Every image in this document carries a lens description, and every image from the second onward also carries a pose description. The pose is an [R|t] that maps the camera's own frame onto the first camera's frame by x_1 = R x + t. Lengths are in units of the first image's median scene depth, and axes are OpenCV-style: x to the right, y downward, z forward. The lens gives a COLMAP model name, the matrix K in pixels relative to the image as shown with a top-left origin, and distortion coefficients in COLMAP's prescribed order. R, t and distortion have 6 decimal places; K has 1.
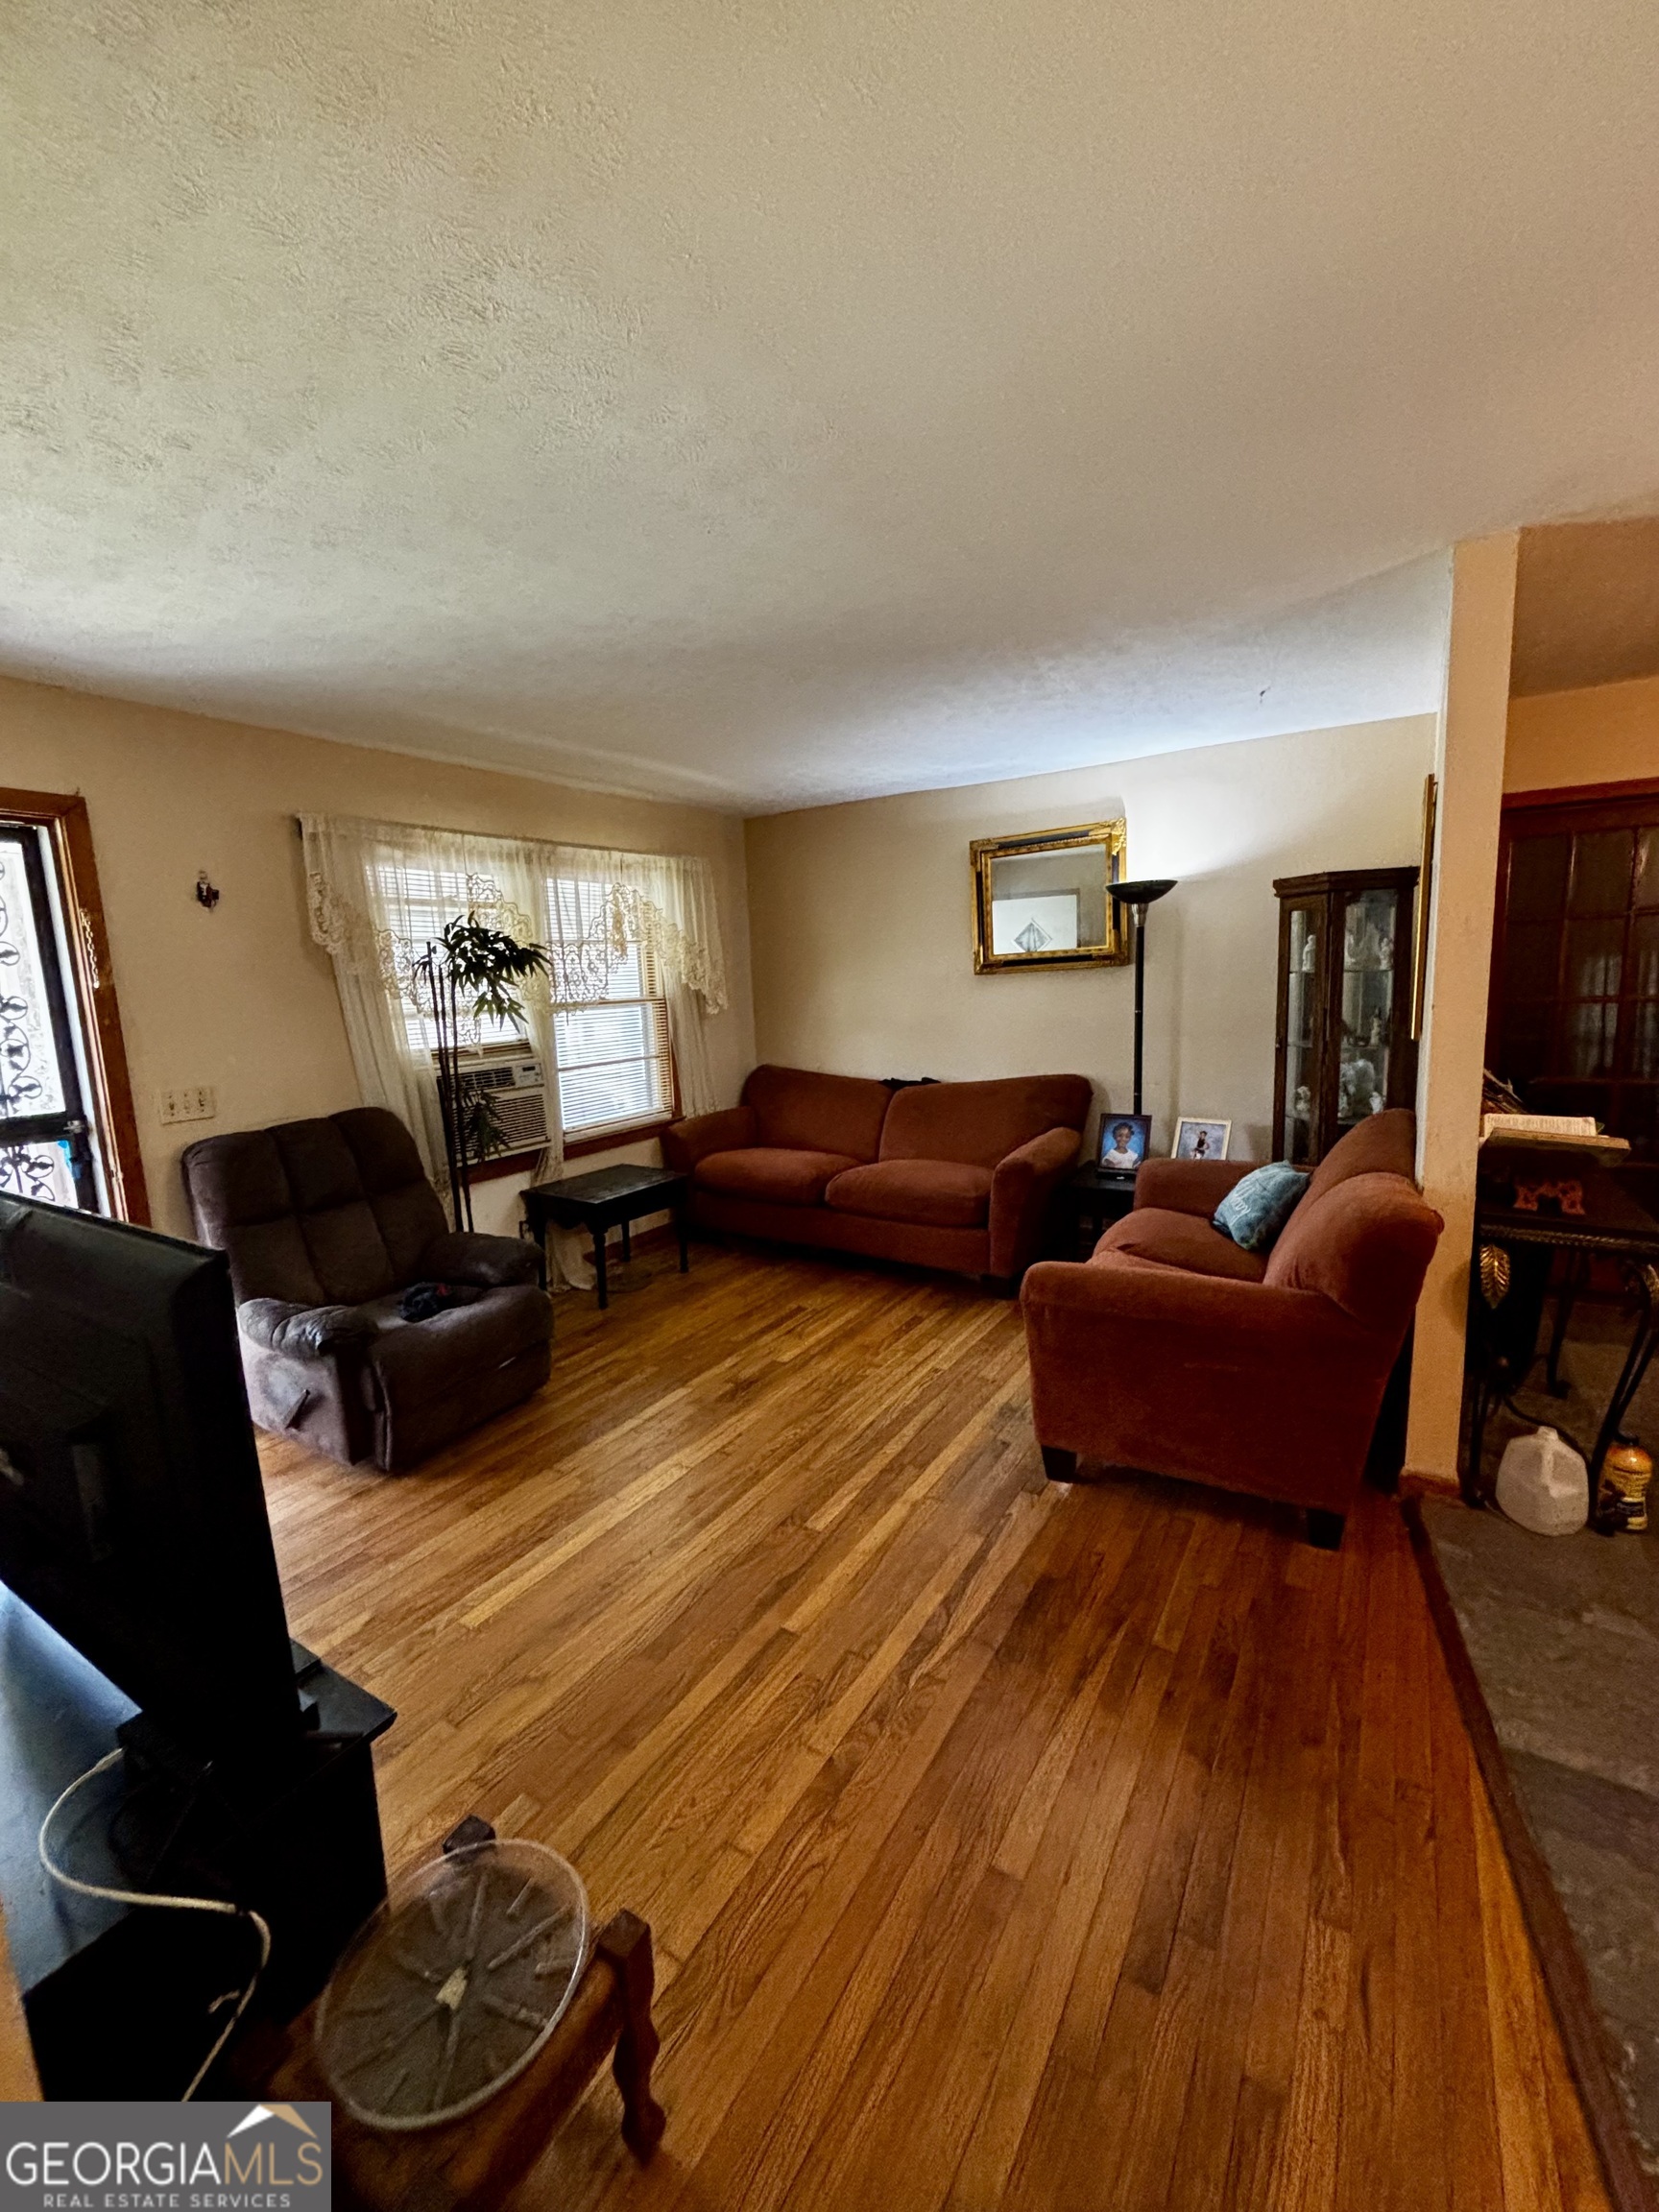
lens RADIAL K [[897.3, 0, 819.7], [0, 897.3, 1109.0], [0, 0, 1]] dist [0.018181, -0.000041]
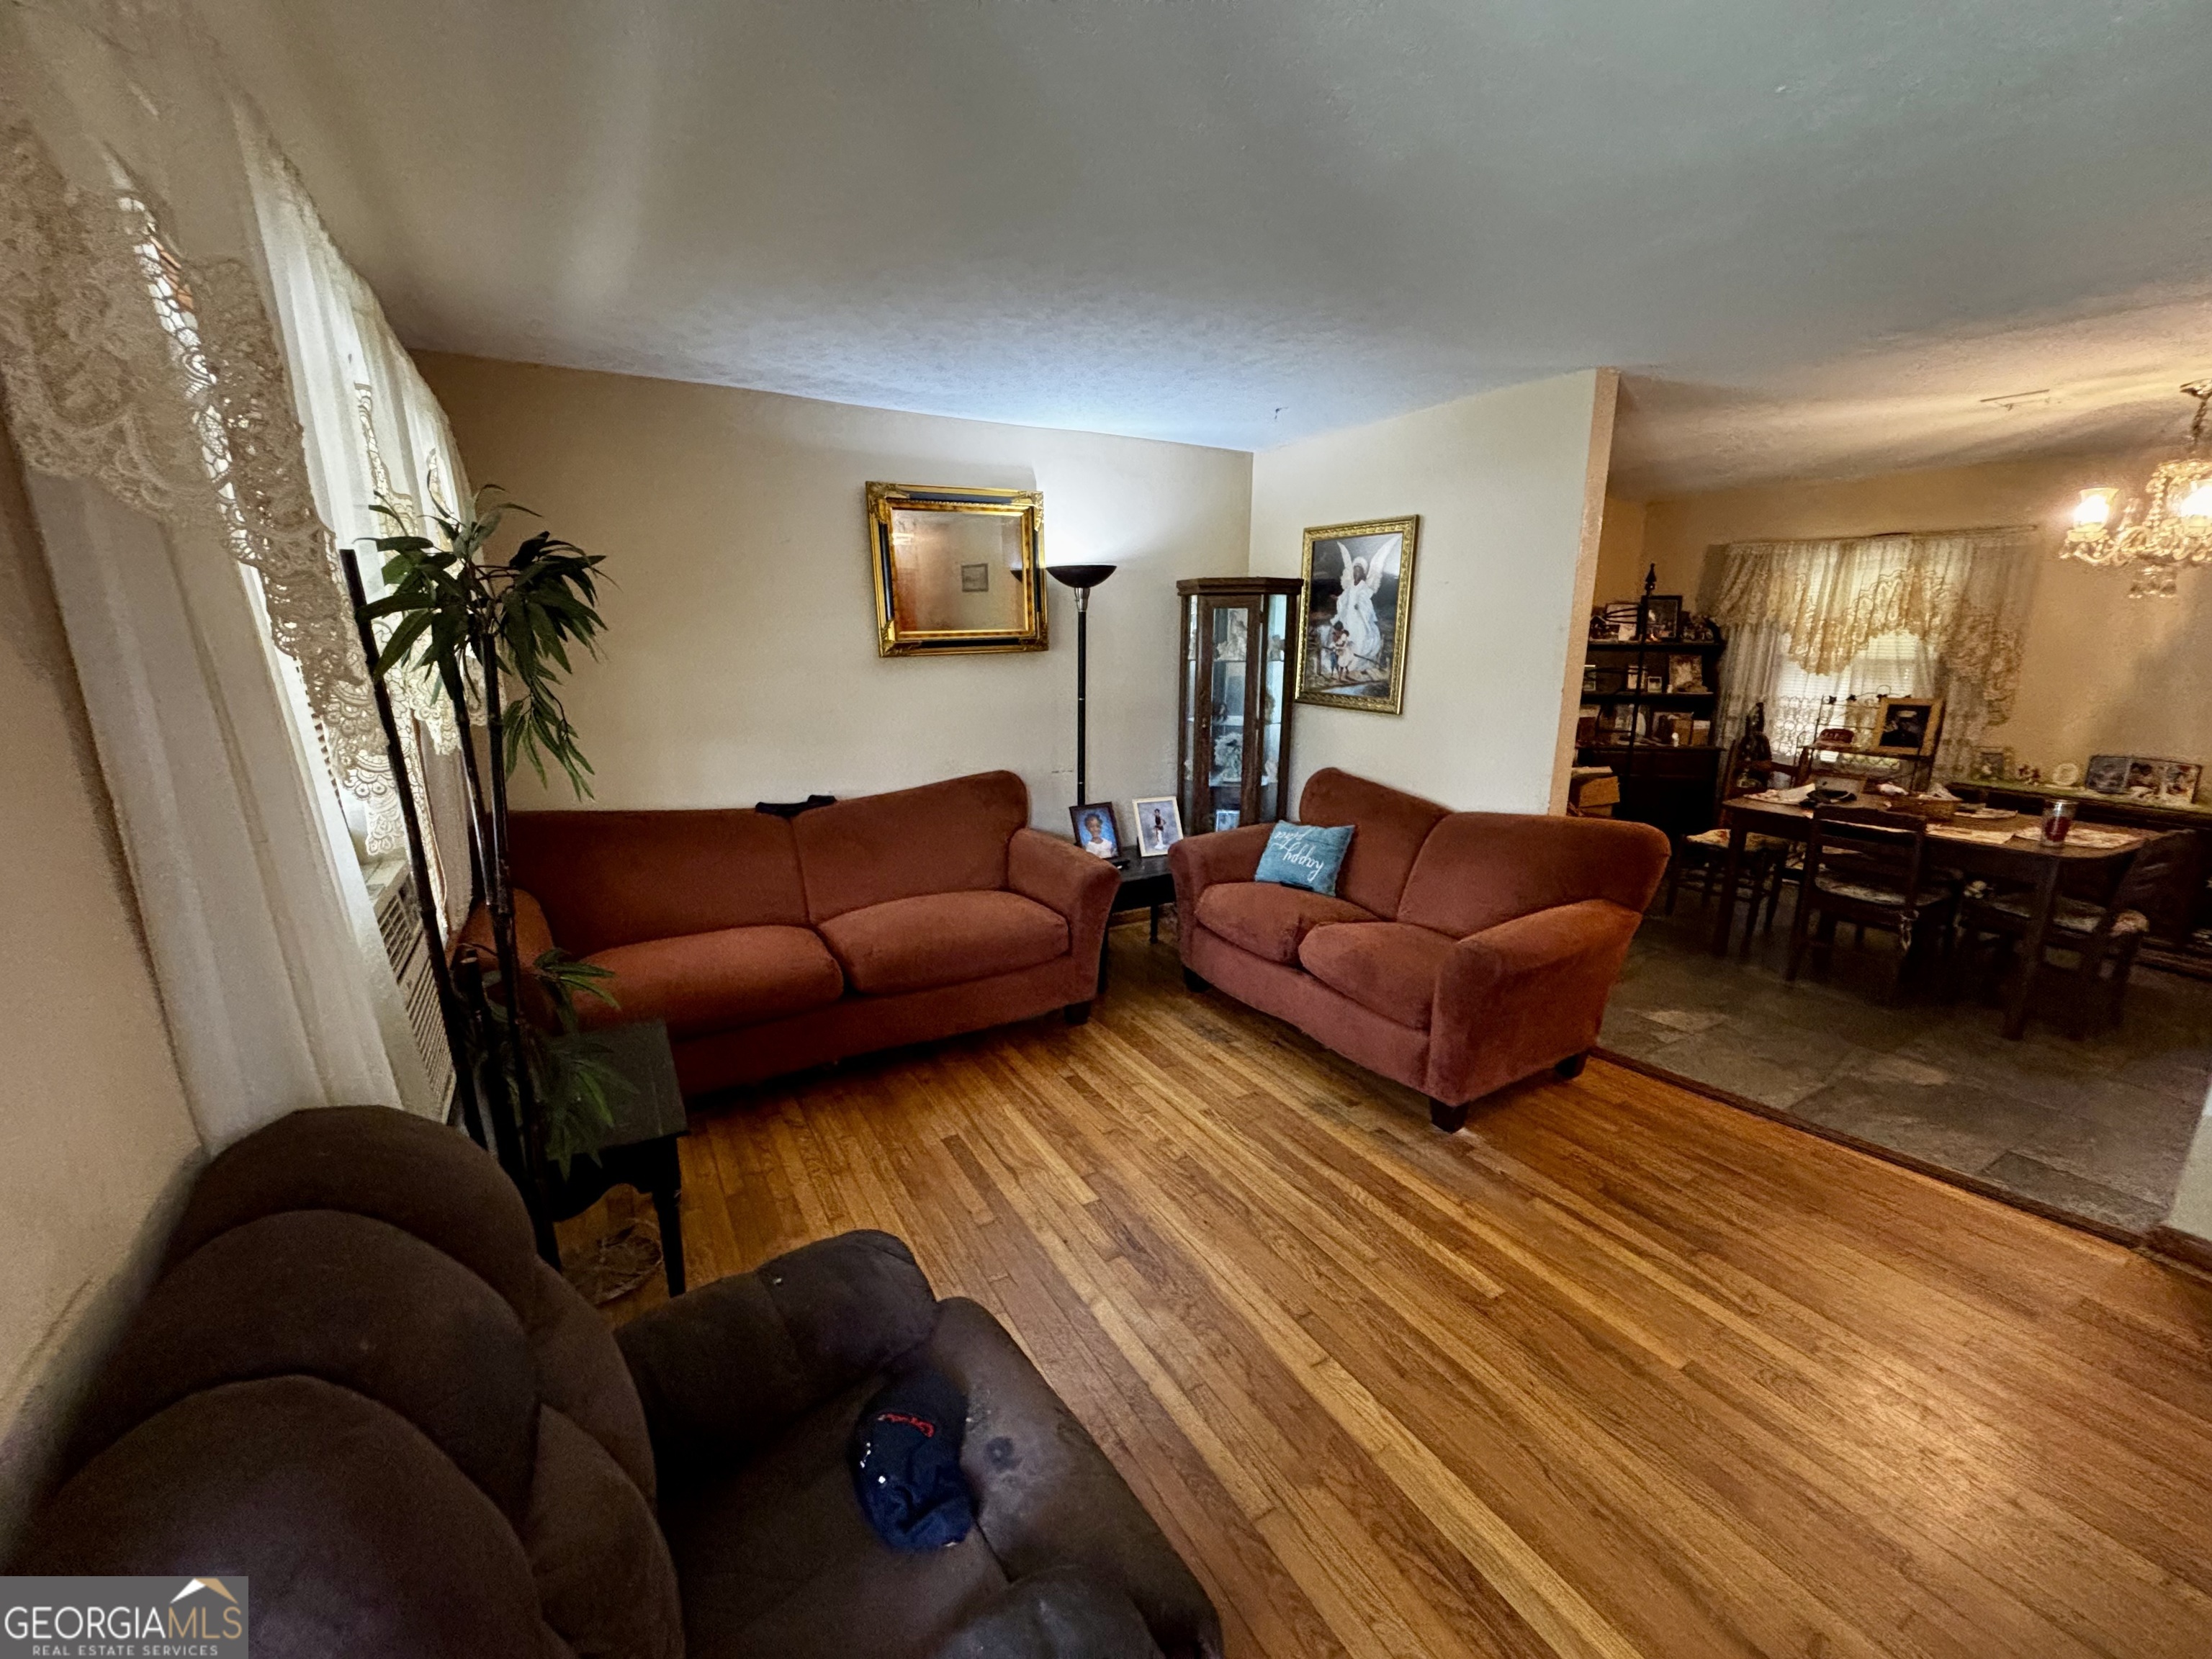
lens RADIAL K [[897.3, 0, 1126.3], [0, 897.3, 840.8], [0, 0, 1]] dist [0.018181, -0.000041]
pose [[0.446183, -0.182204, 0.876198, -0.589318], [0.116196, 0.982563, 0.145153, -0.107013], [-0.887366, 0.037046, 0.459574, 0.590891]]
